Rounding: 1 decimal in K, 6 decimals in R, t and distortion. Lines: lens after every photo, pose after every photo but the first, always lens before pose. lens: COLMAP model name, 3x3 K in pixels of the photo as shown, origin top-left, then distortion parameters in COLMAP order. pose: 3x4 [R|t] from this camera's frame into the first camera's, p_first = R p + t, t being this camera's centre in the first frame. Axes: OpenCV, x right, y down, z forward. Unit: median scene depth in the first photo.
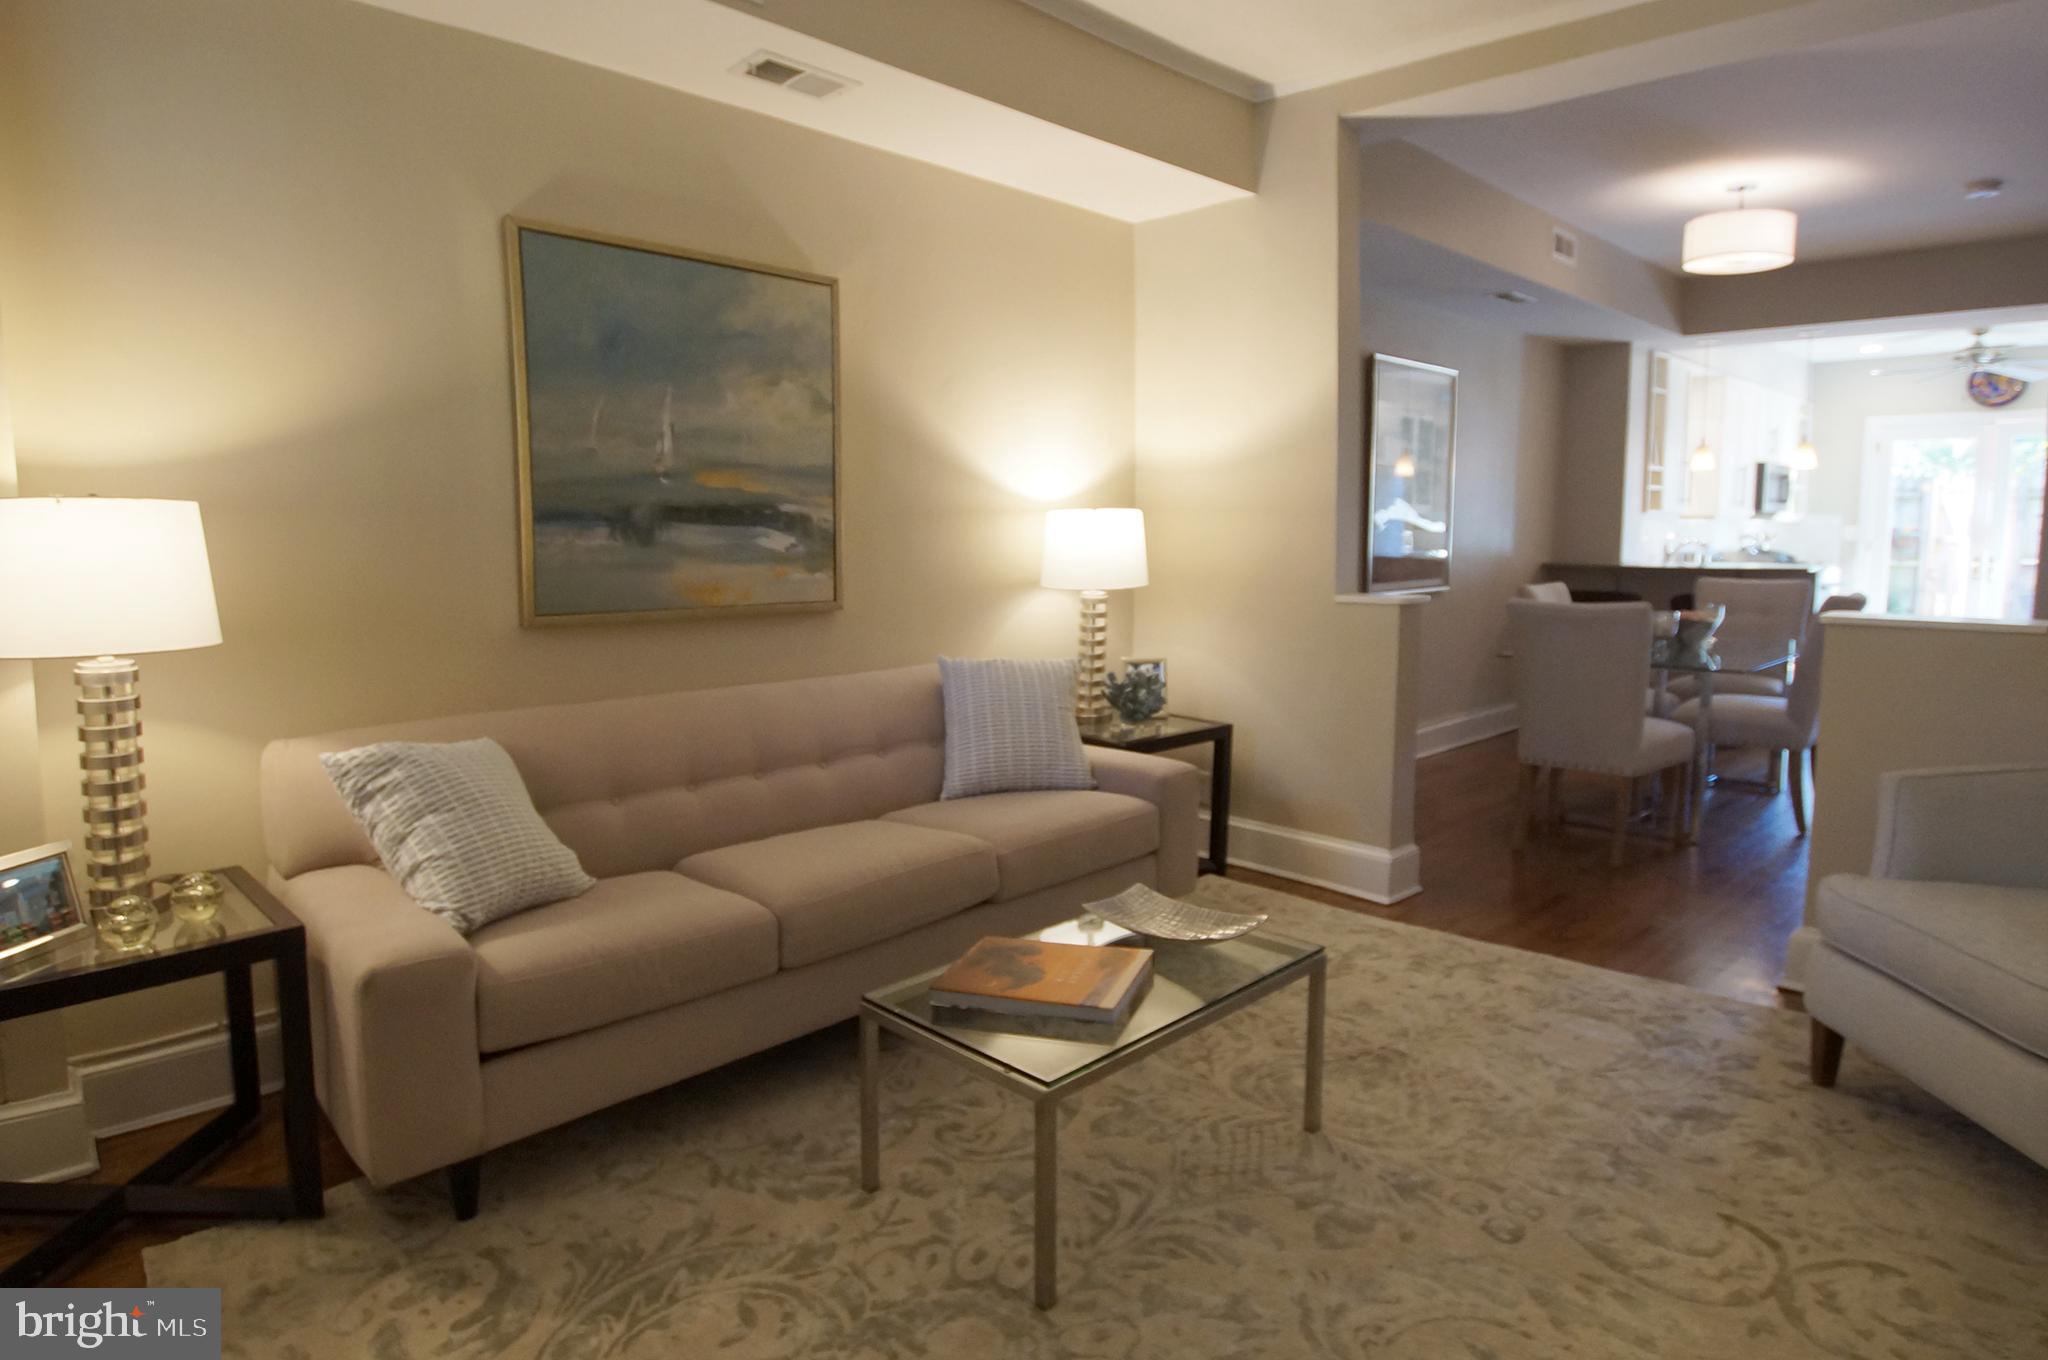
lens RADIAL K [[1139.2, 0, 1024.0], [0, 1139.2, 680.0], [0, 0, 1]] dist [0.014908, -0.000525]
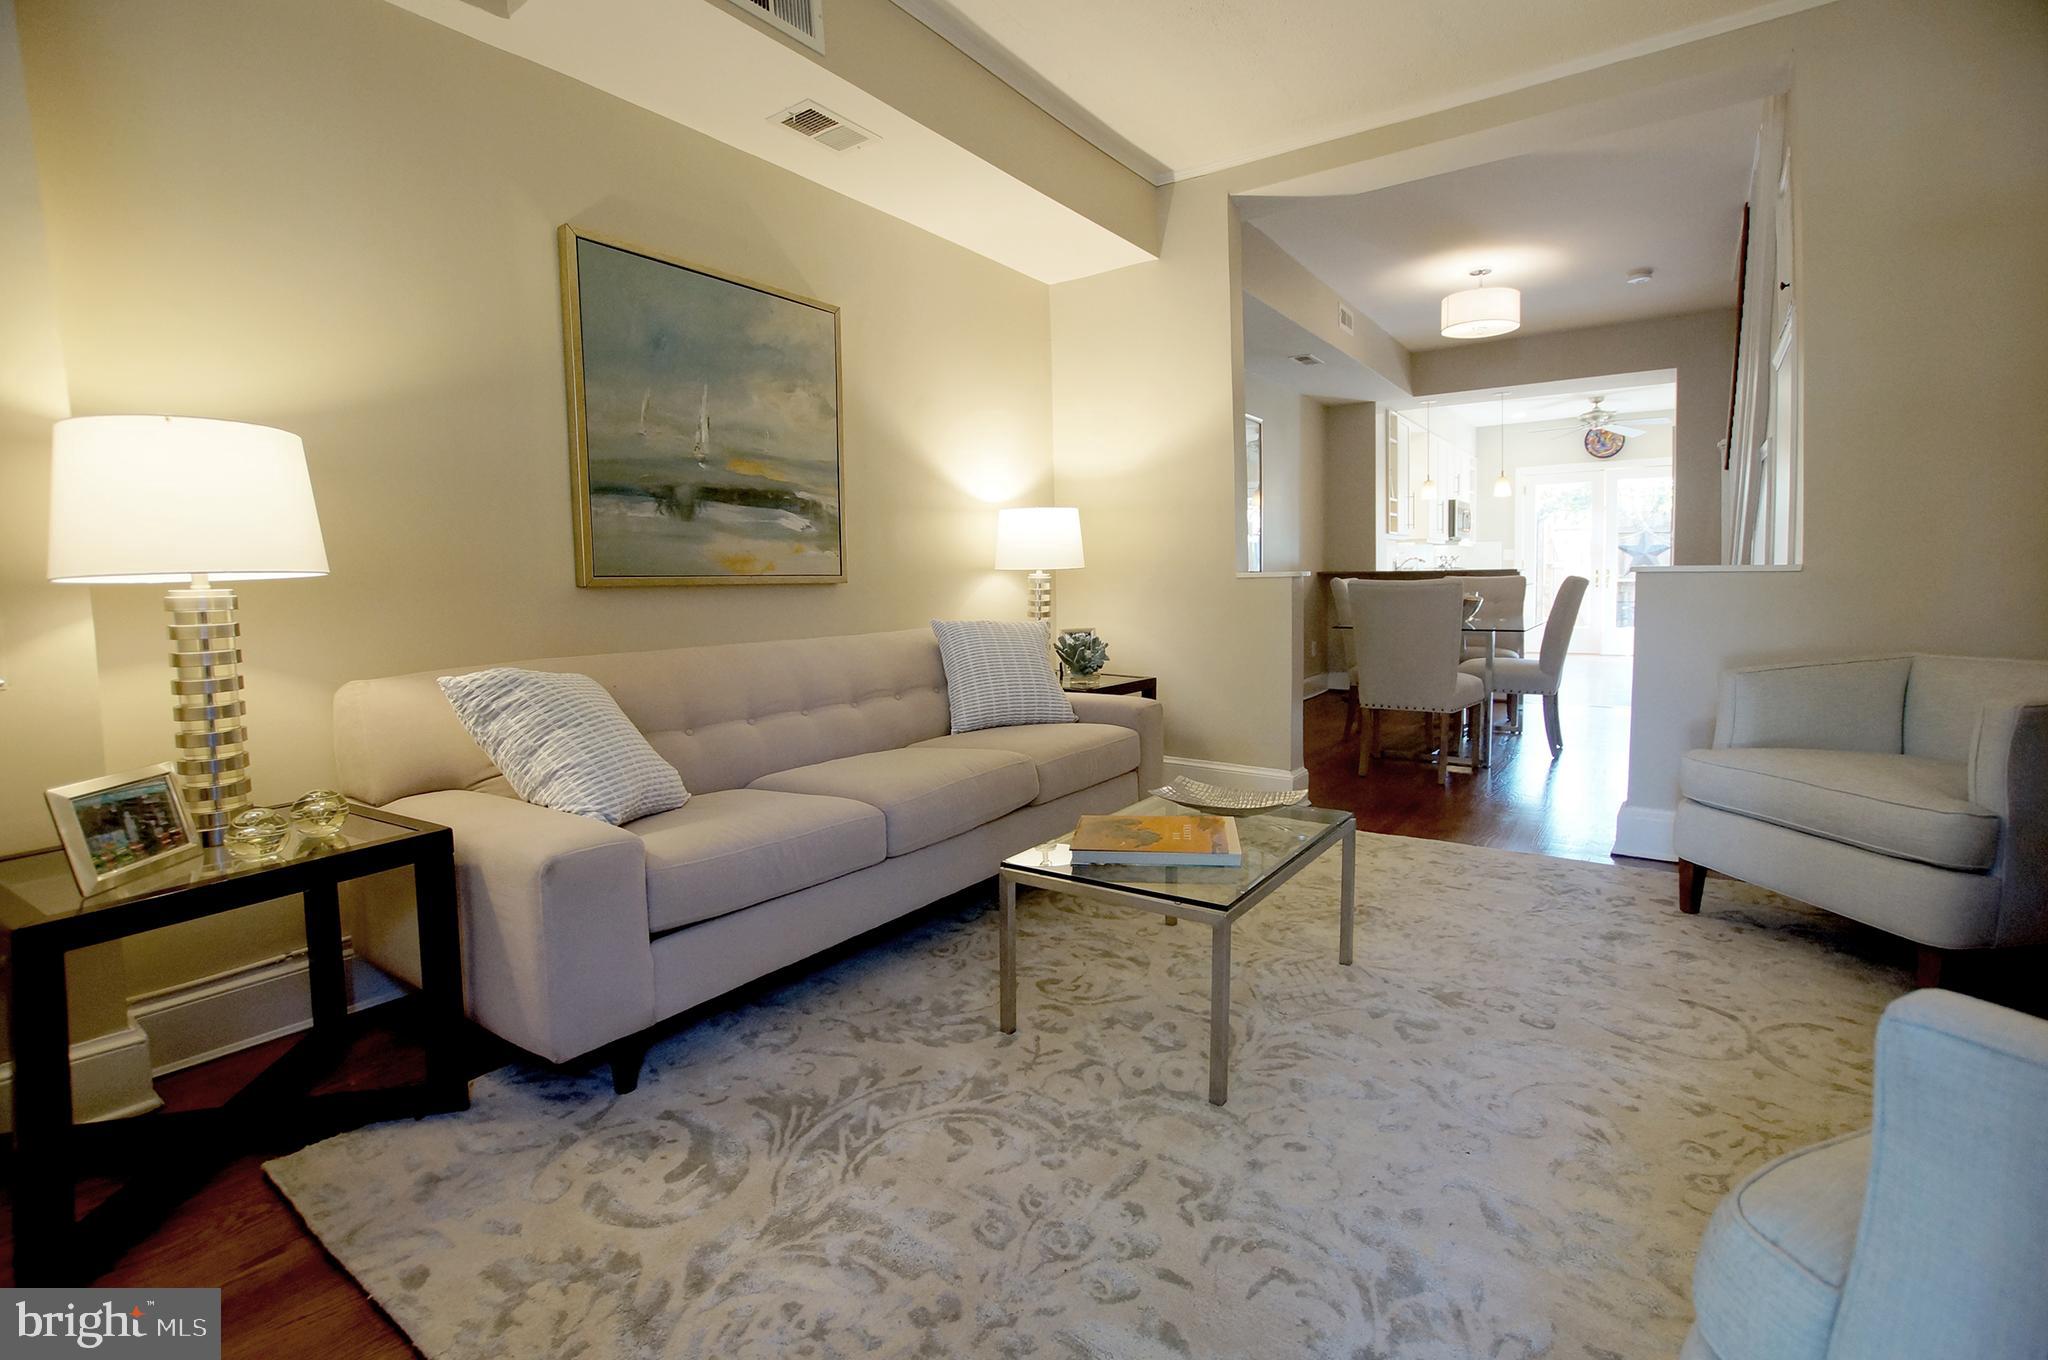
lens RADIAL K [[908.8, 0, 933.1], [0, 908.8, 679.4], [0, 0, 1]] dist [0.048115, -0.016953]
pose [[0.985960, -0.006777, 0.166842, -0.296896], [0.015461, 0.998589, -0.050803, 0.114415], [-0.166263, 0.052669, 0.984674, 0.074979]]
